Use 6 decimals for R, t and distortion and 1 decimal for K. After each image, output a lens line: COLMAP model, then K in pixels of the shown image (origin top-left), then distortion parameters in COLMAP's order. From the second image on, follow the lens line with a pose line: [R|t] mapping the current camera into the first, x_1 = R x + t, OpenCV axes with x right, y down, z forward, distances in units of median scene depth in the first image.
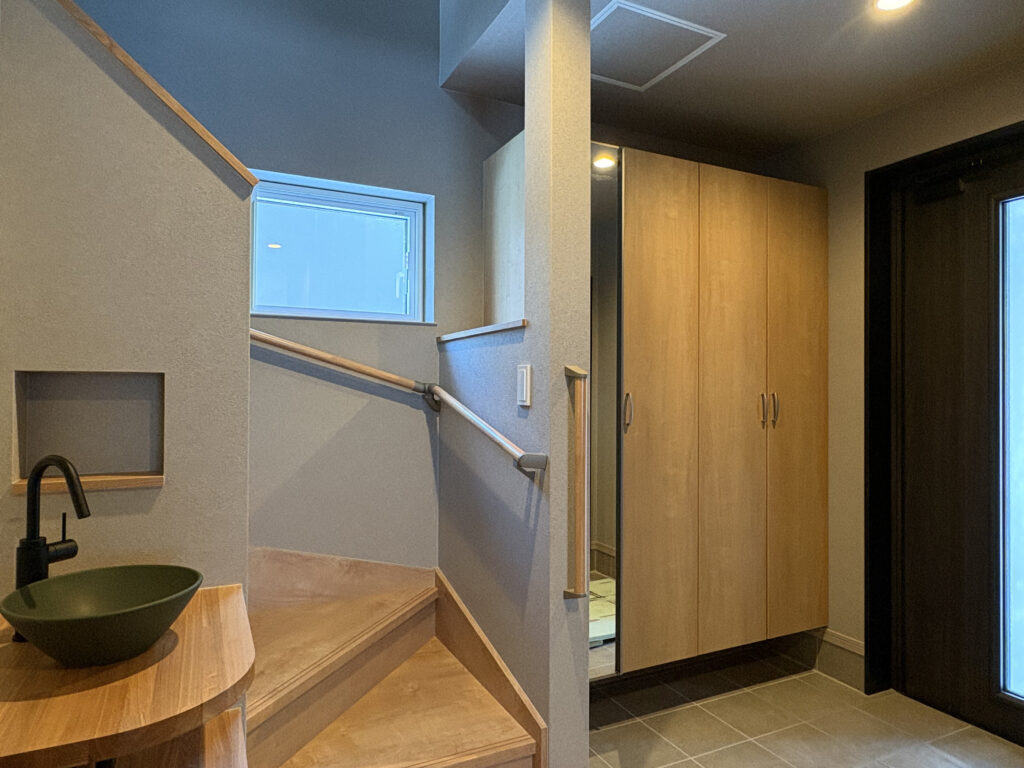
lens RADIAL K [[630.6, 0, 510.8], [0, 630.6, 382.5], [0, 0, 1]] dist [-0.001148, -0.001772]
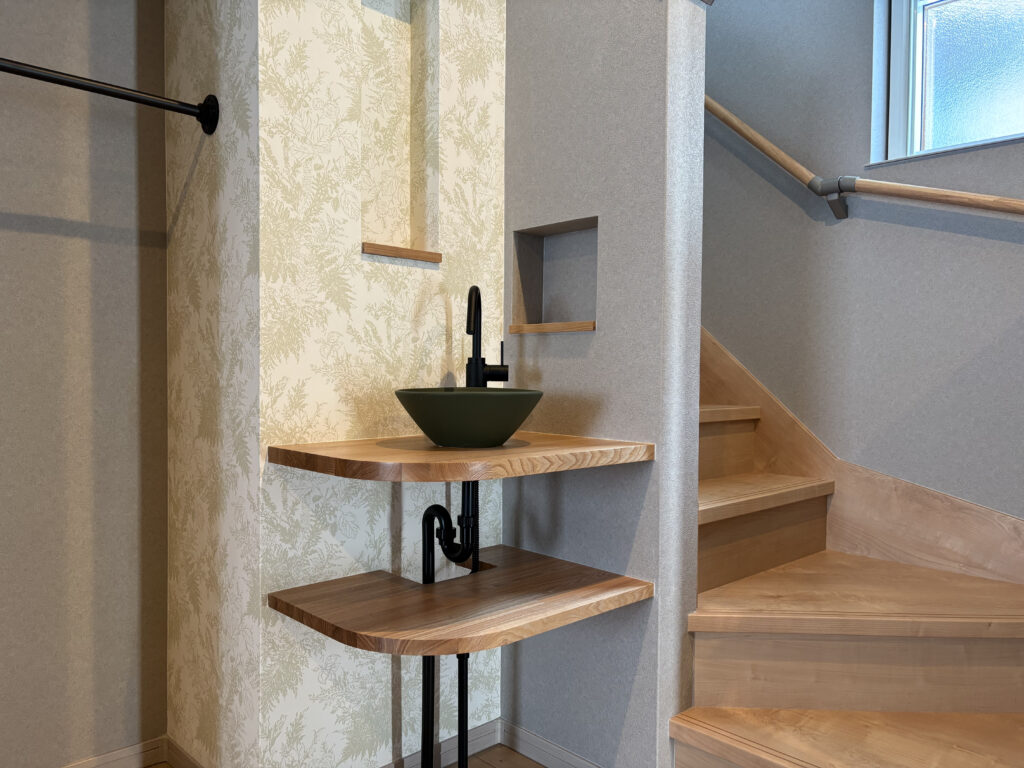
lens RADIAL K [[775.6, 0, 512.1], [0, 775.6, 386.2], [0, 0, 1]] dist [0.048573, -0.025993]
pose [[0.318600, 0.021687, -0.947641, 0.392631], [0.007519, 0.999649, 0.025405, 0.153359], [0.947859, -0.015219, 0.318325, 0.342211]]
